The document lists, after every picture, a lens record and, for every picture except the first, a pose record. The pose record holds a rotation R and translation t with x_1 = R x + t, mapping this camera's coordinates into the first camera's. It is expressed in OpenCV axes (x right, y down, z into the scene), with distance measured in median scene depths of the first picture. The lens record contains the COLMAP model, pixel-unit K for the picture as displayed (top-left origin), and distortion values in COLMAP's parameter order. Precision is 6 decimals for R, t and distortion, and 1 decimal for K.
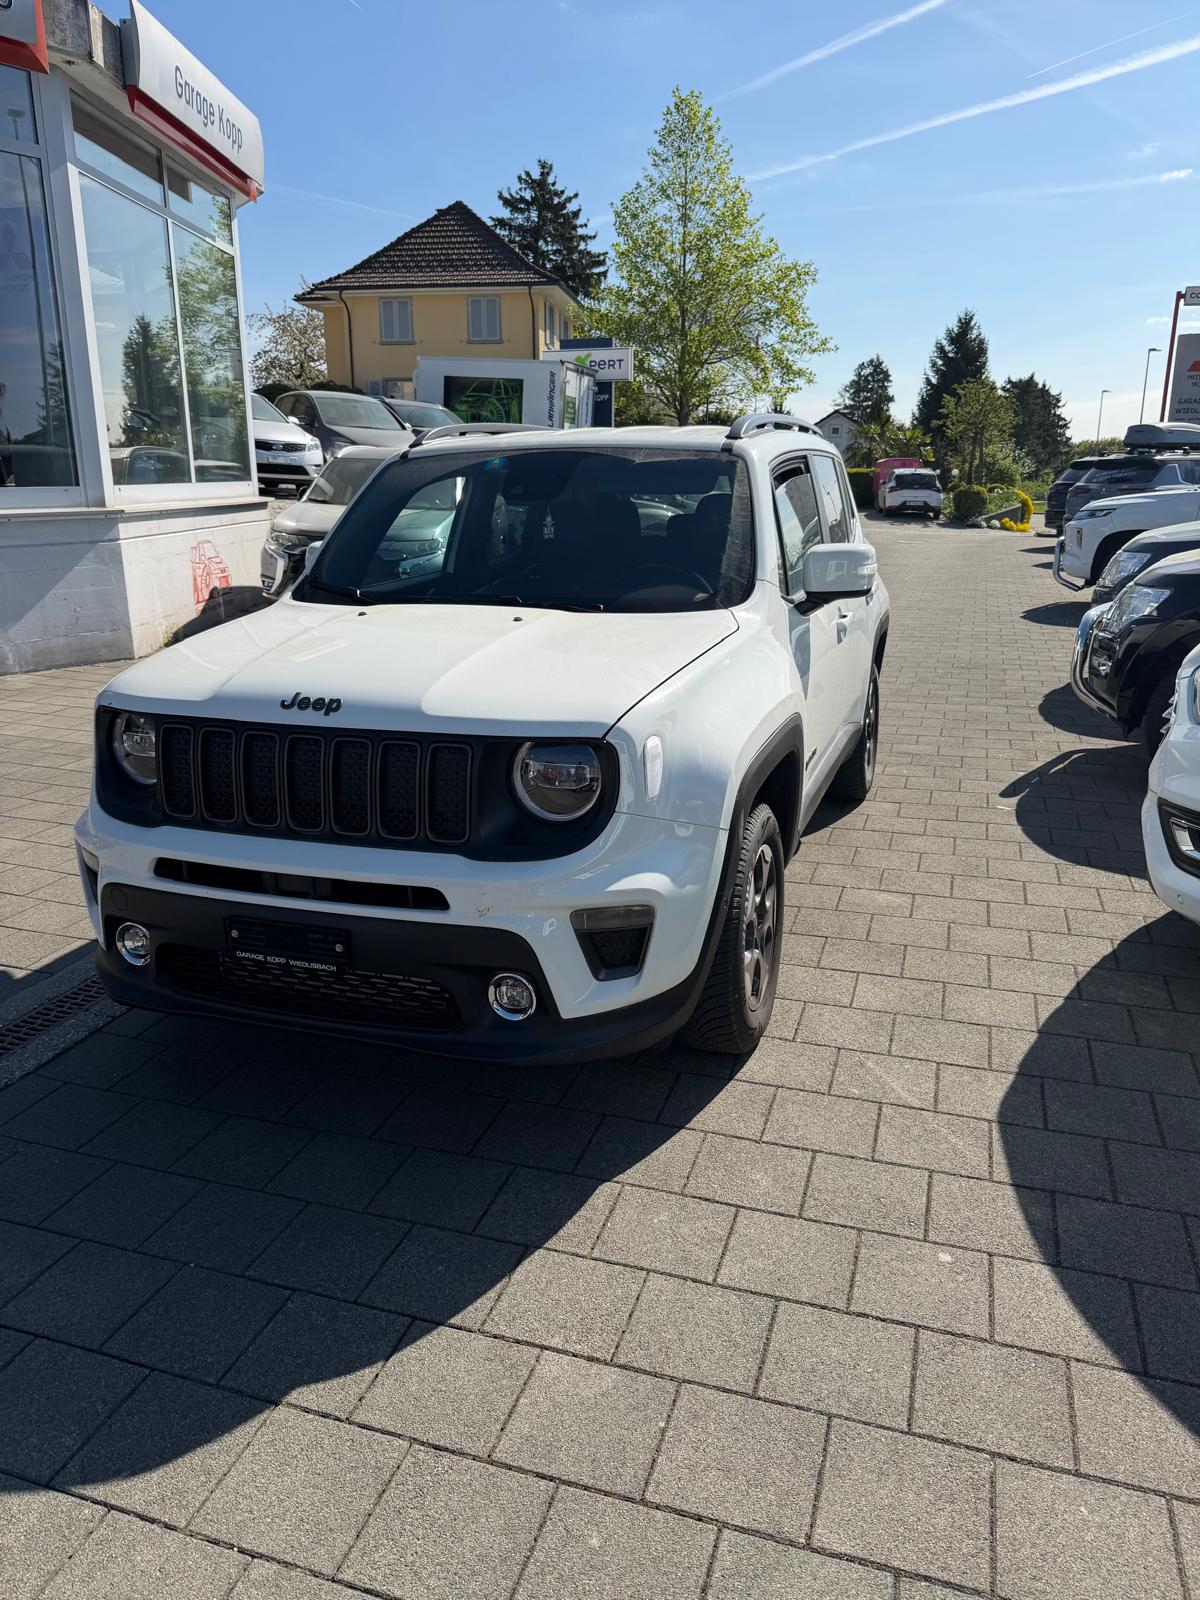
lens RADIAL K [[1156.1, 0, 599.2], [0, 1156.1, 795.5], [0, 0, 1]] dist [0.012376, -0.000258]
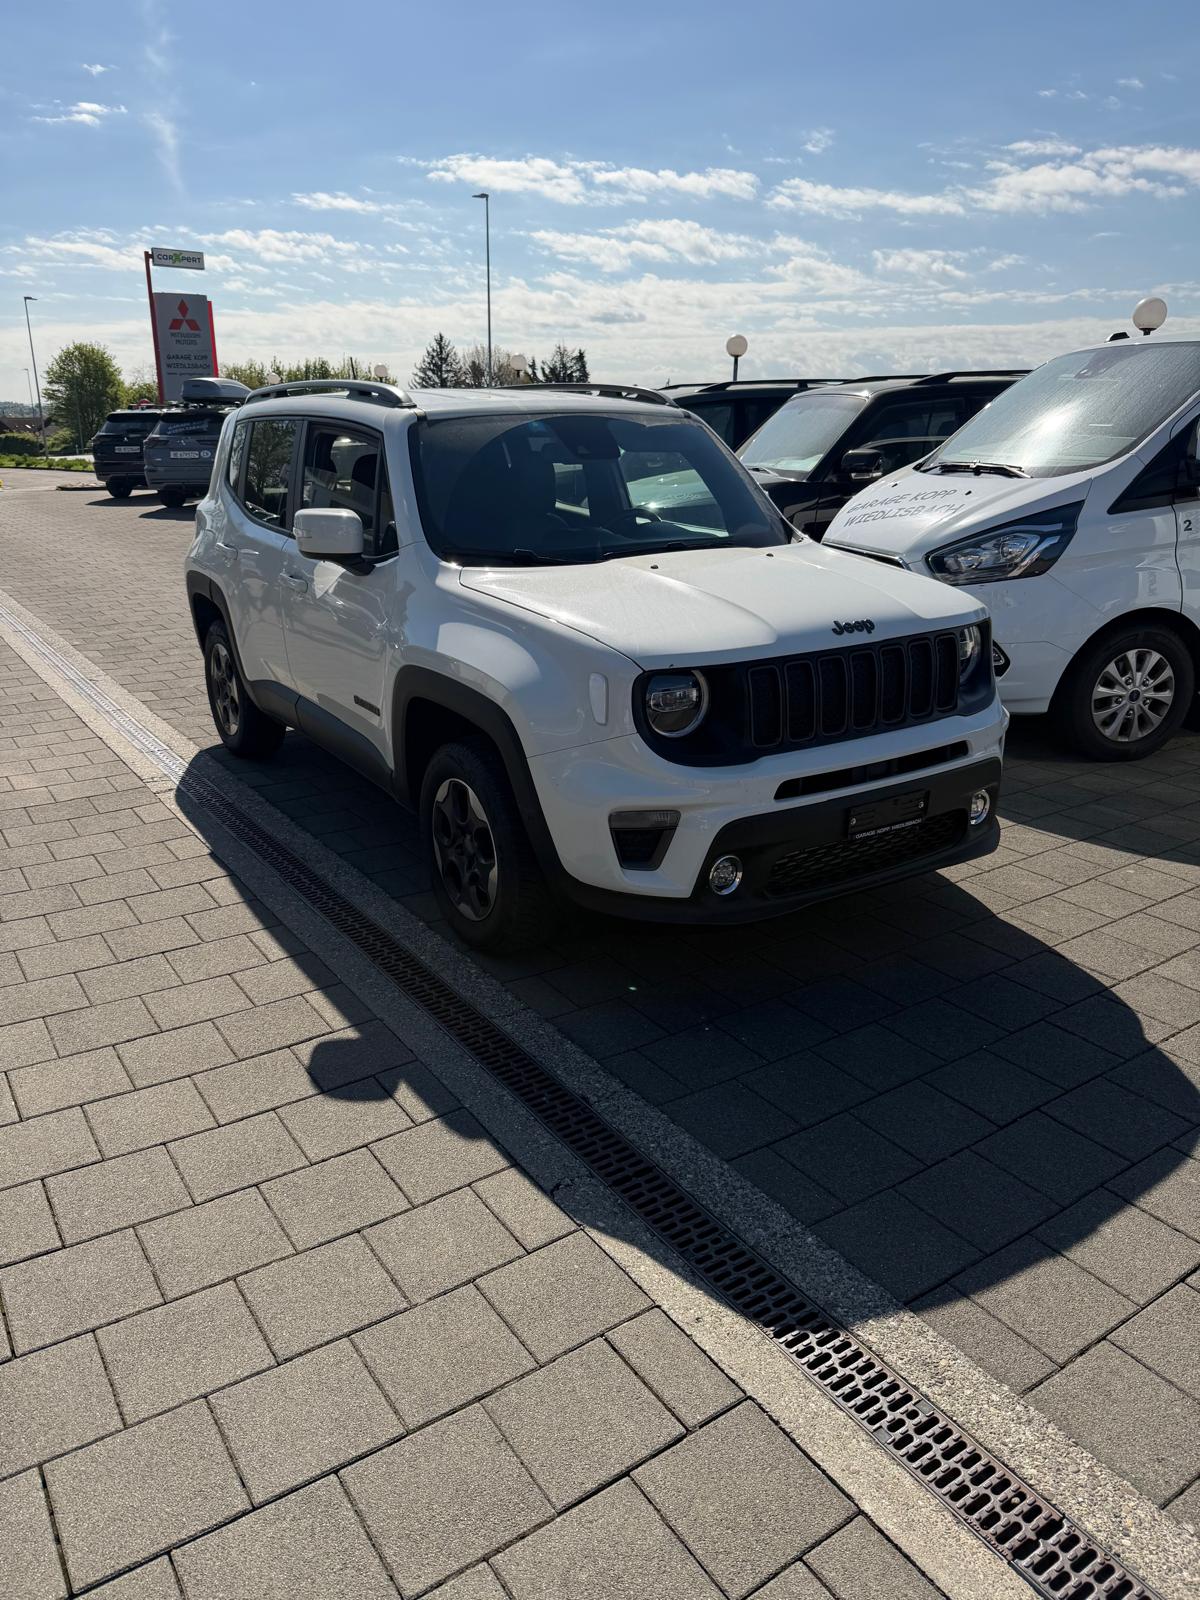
lens RADIAL K [[1156.1, 0, 594.1], [0, 1156.1, 789.5], [0, 0, 1]] dist [0.012376, -0.000258]
pose [[0.601875, -0.240280, 0.761586, -1.420660], [0.212703, 0.967446, 0.137132, -0.141296], [-0.769743, 0.079455, 0.633389, 0.437104]]
